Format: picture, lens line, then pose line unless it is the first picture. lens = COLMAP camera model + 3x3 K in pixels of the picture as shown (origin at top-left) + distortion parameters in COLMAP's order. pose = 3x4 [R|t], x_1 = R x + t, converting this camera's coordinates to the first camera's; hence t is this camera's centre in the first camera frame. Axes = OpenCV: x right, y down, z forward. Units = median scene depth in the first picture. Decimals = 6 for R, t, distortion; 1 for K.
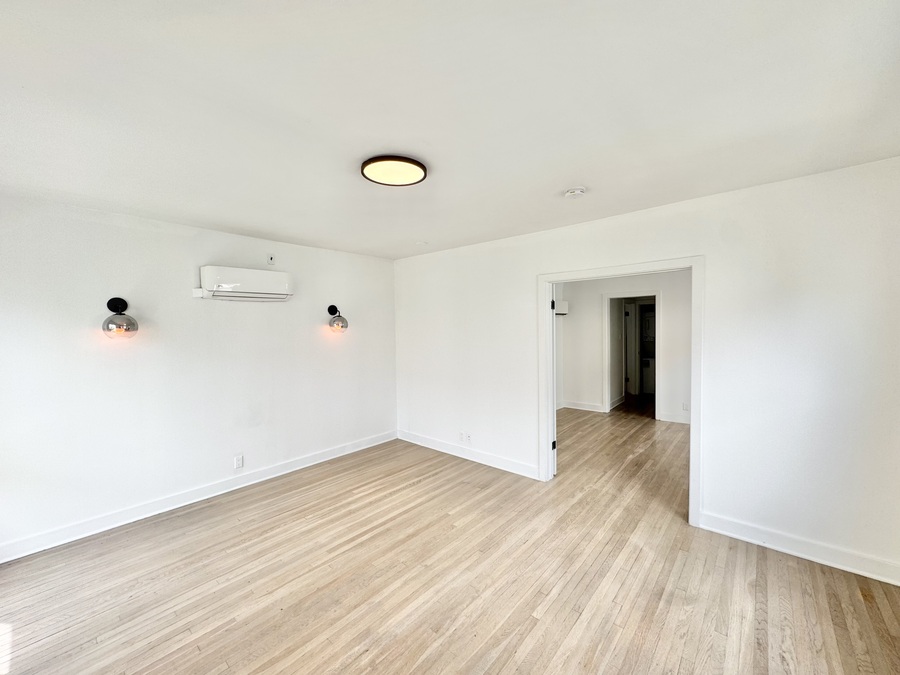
lens RADIAL K [[359.5, 0, 450.0], [0, 359.5, 339.0], [0, 0, 1]] dist [-0.001180, 0.000425]
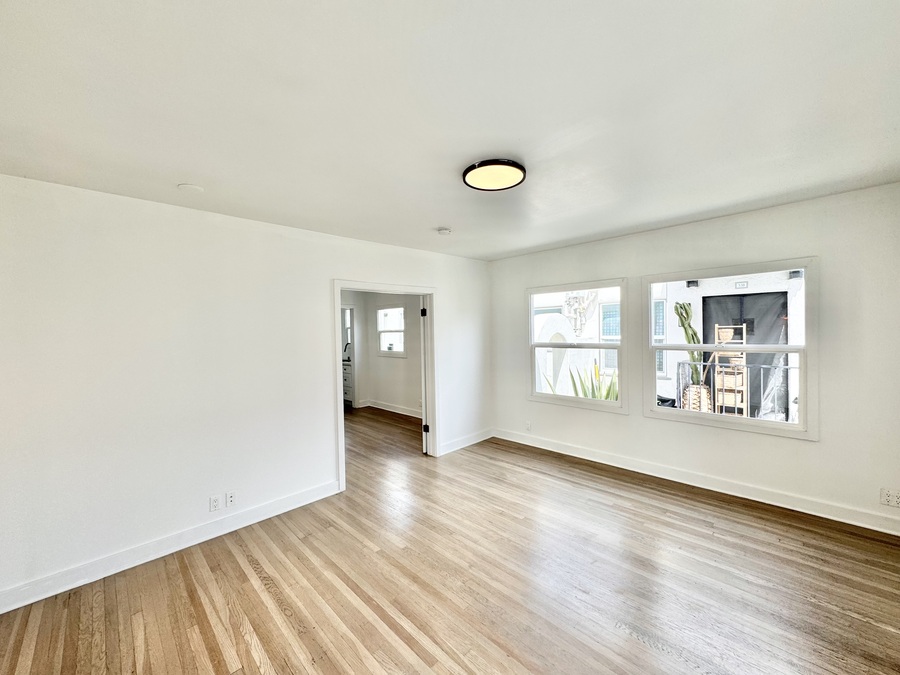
lens RADIAL K [[359.5, 0, 450.2], [0, 359.5, 334.3], [0, 0, 1]] dist [-0.001180, 0.000425]
pose [[0.064461, 0.007413, 0.997893, -0.873215], [0.056475, 0.998343, -0.011065, -0.001467], [-0.996321, 0.057069, 0.063935, 0.781207]]
